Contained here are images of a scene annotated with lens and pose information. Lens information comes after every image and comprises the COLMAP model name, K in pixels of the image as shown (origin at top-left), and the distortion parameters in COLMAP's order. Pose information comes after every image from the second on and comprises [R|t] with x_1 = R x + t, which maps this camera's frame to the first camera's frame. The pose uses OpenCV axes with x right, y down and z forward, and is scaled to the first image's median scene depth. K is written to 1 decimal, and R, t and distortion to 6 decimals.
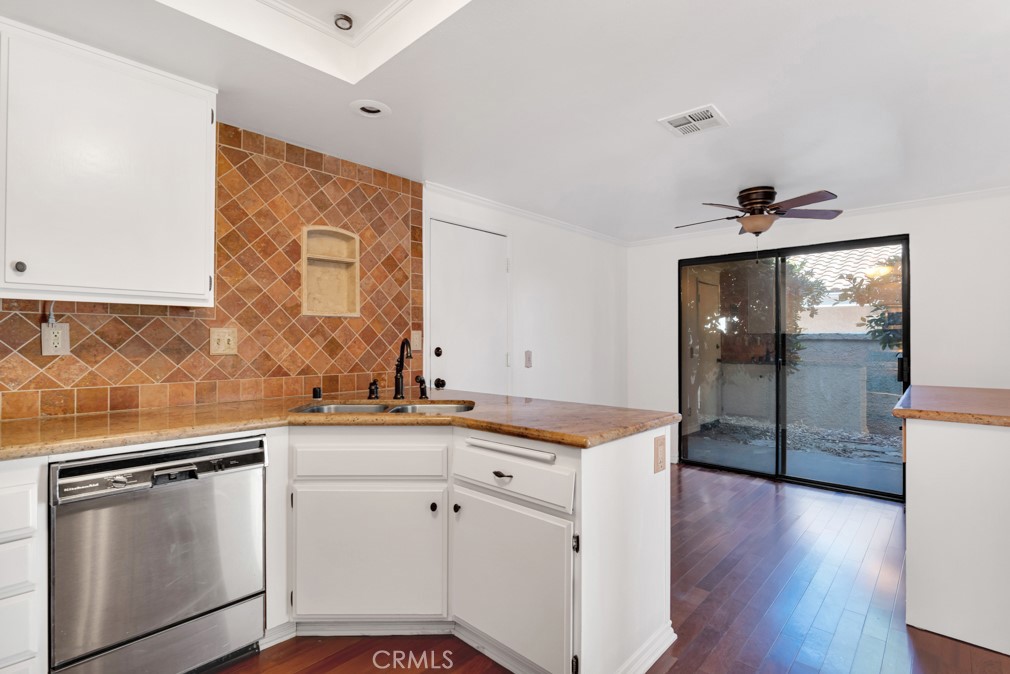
lens RADIAL K [[487.1, 0, 498.6], [0, 487.1, 337.3], [0, 0, 1]] dist [-0.020935, 0.007835]
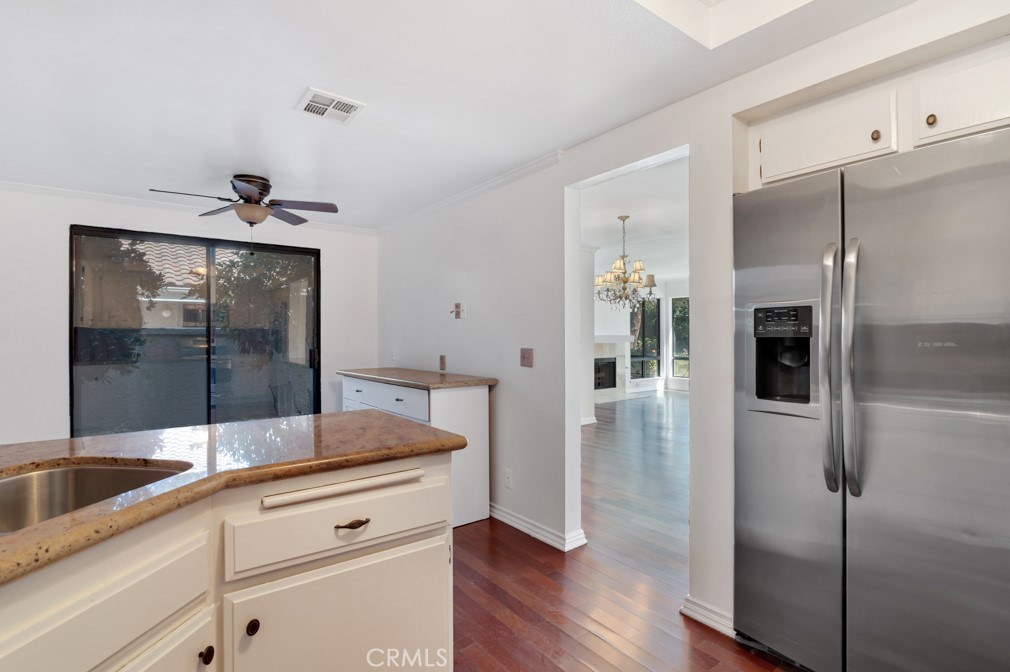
lens RADIAL K [[487.1, 0, 514.0], [0, 487.1, 333.4], [0, 0, 1]] dist [-0.020935, 0.007835]
pose [[0.161702, 0.001522, 0.986839, -0.332671], [-0.002972, 0.999995, -0.001055, 0.002482], [-0.986835, -0.002762, 0.161705, 0.335623]]
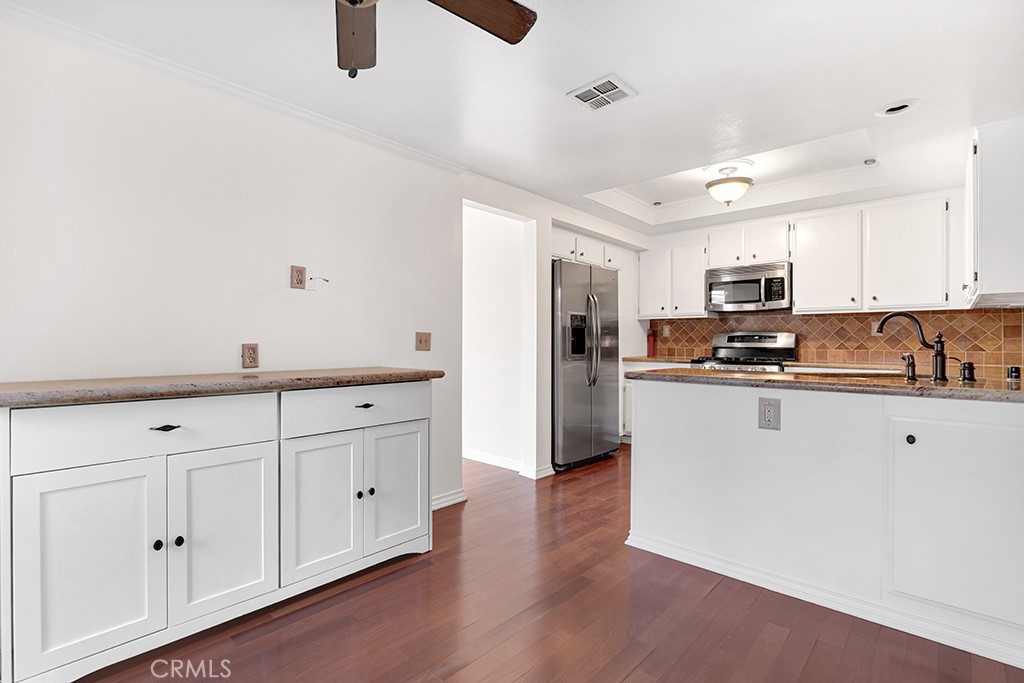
lens RADIAL K [[493.8, 0, 508.9], [0, 493.8, 340.7], [0, 0, 1]] dist [-0.020935, 0.007835]
pose [[-0.999939, -0.007398, -0.008242, 0.403925], [-0.007280, 0.999872, -0.014218, 0.056106], [0.008347, -0.014157, -0.999865, 1.380437]]
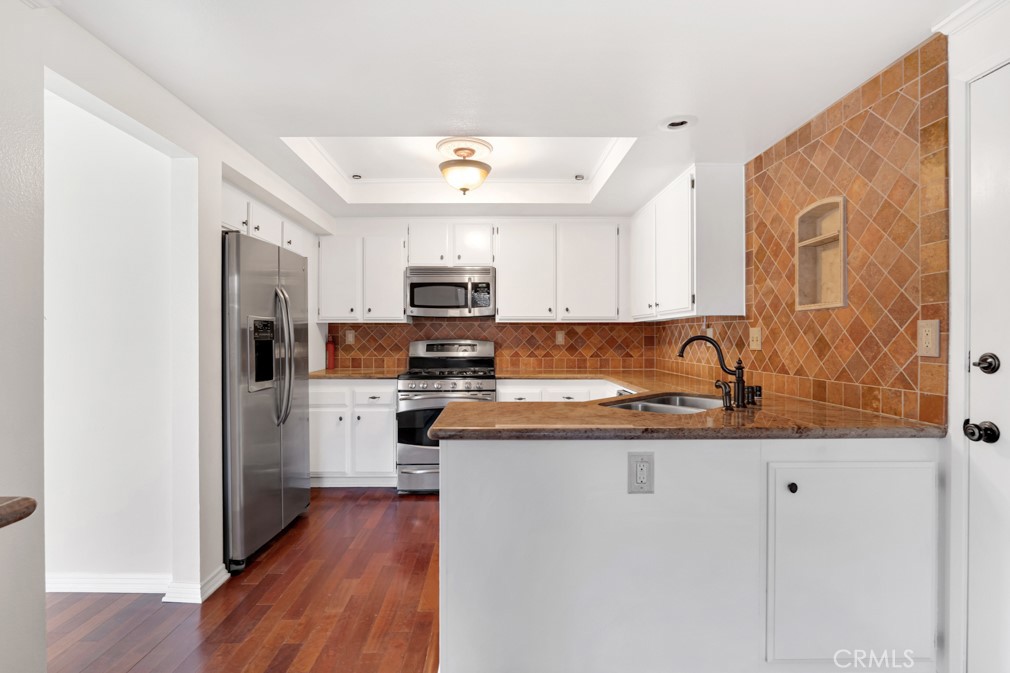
lens RADIAL K [[487.1, 0, 496.1], [0, 487.1, 336.2], [0, 0, 1]] dist [-0.020935, 0.007835]
pose [[-0.720678, -0.001415, -0.693269, 0.498580], [0.005285, 0.999958, -0.007535, 0.005116], [0.693250, -0.009094, -0.720640, 0.965975]]
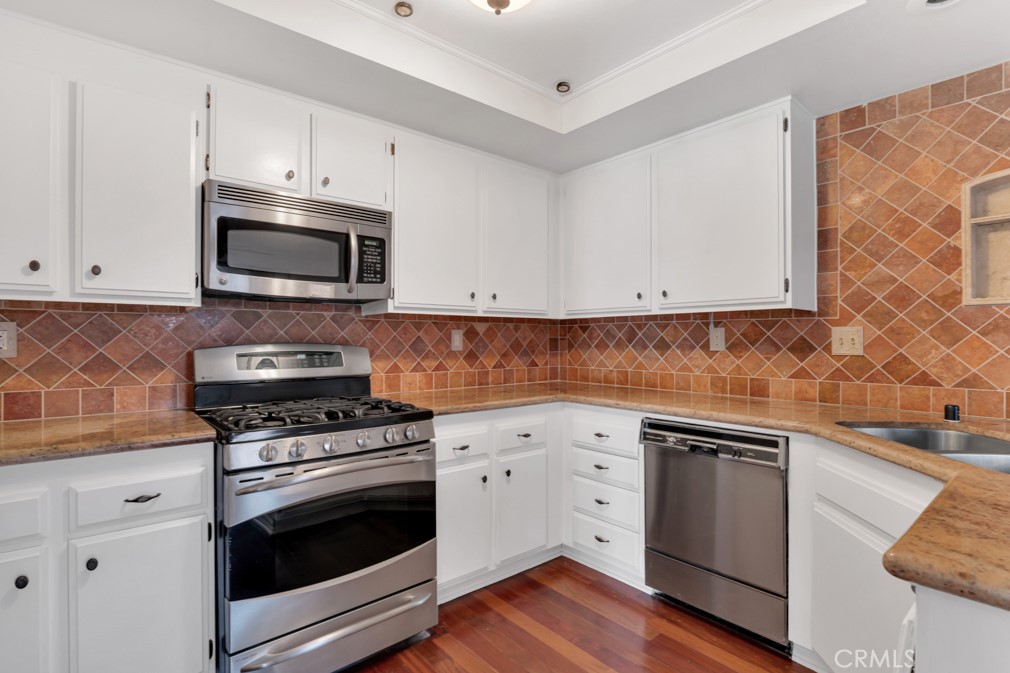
lens RADIAL K [[487.1, 0, 502.7], [0, 487.1, 337.0], [0, 0, 1]] dist [-0.020935, 0.007835]
pose [[-0.113742, -0.005049, -0.993497, 0.300011], [0.008134, 0.999949, -0.006013, 0.000586], [0.993477, -0.008765, -0.113695, 0.299353]]
